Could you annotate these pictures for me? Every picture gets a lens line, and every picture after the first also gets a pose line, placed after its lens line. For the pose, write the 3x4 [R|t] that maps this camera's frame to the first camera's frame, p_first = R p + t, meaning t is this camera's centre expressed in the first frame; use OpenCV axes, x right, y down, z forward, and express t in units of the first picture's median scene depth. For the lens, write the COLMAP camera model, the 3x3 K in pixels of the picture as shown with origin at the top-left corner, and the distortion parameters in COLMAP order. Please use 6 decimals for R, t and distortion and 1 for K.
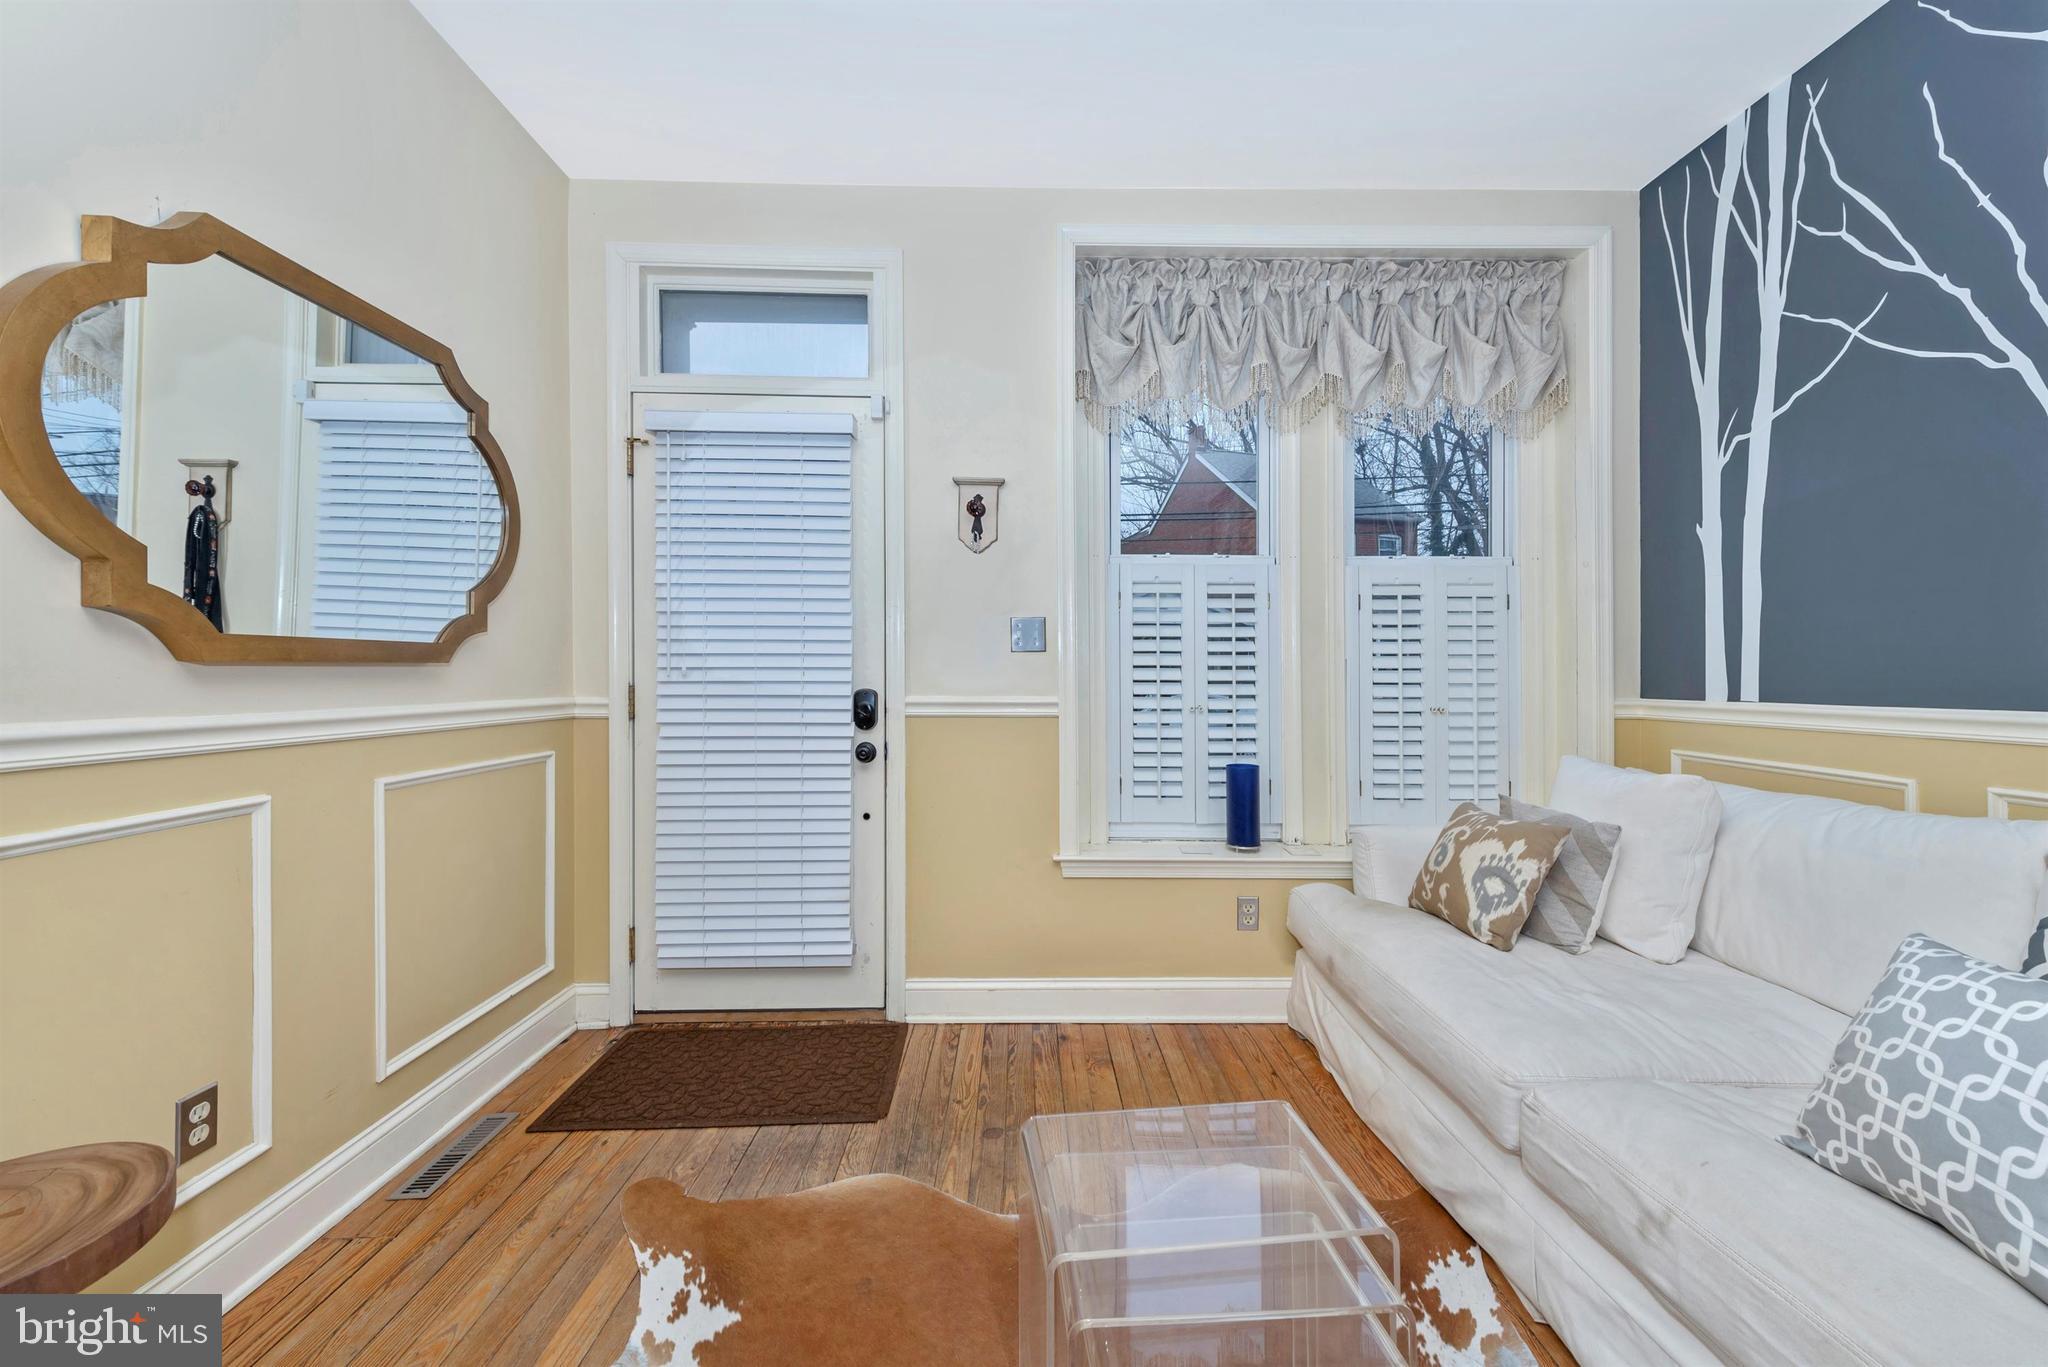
lens RADIAL K [[806.8, 0, 1019.9], [0, 806.8, 666.0], [0, 0, 1]] dist [0.013657, -0.003734]
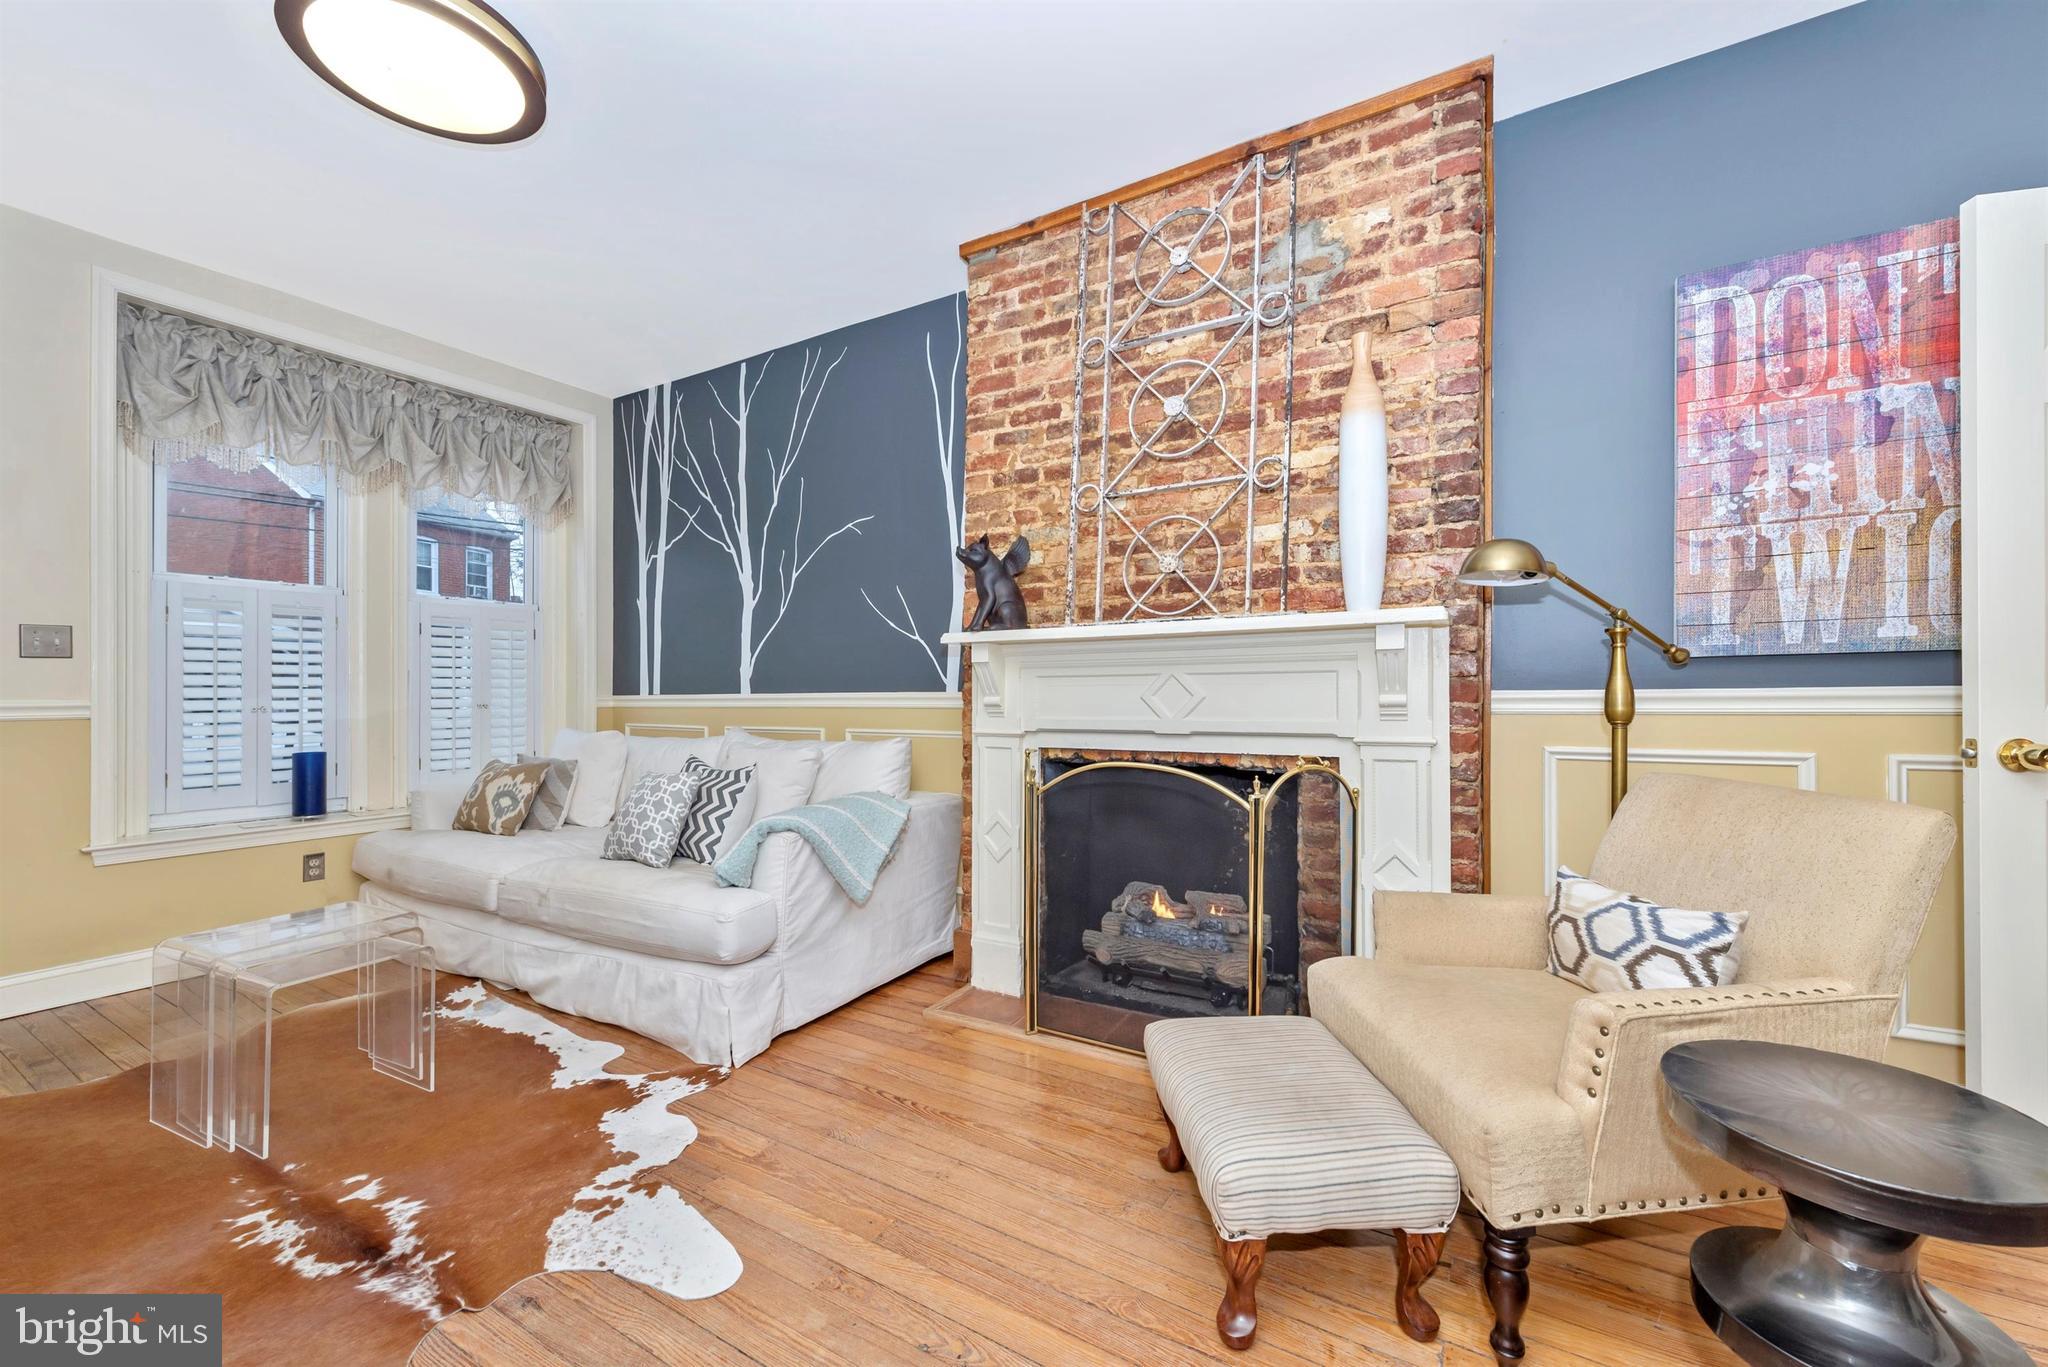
lens RADIAL K [[806.8, 0, 1040.1], [0, 806.8, 676.1], [0, 0, 1]] dist [0.013657, -0.003734]
pose [[0.515170, 0.010432, 0.857025, -0.228070], [0.000428, 0.999923, -0.012429, 0.019693], [-0.857088, 0.006770, 0.515126, -0.636639]]
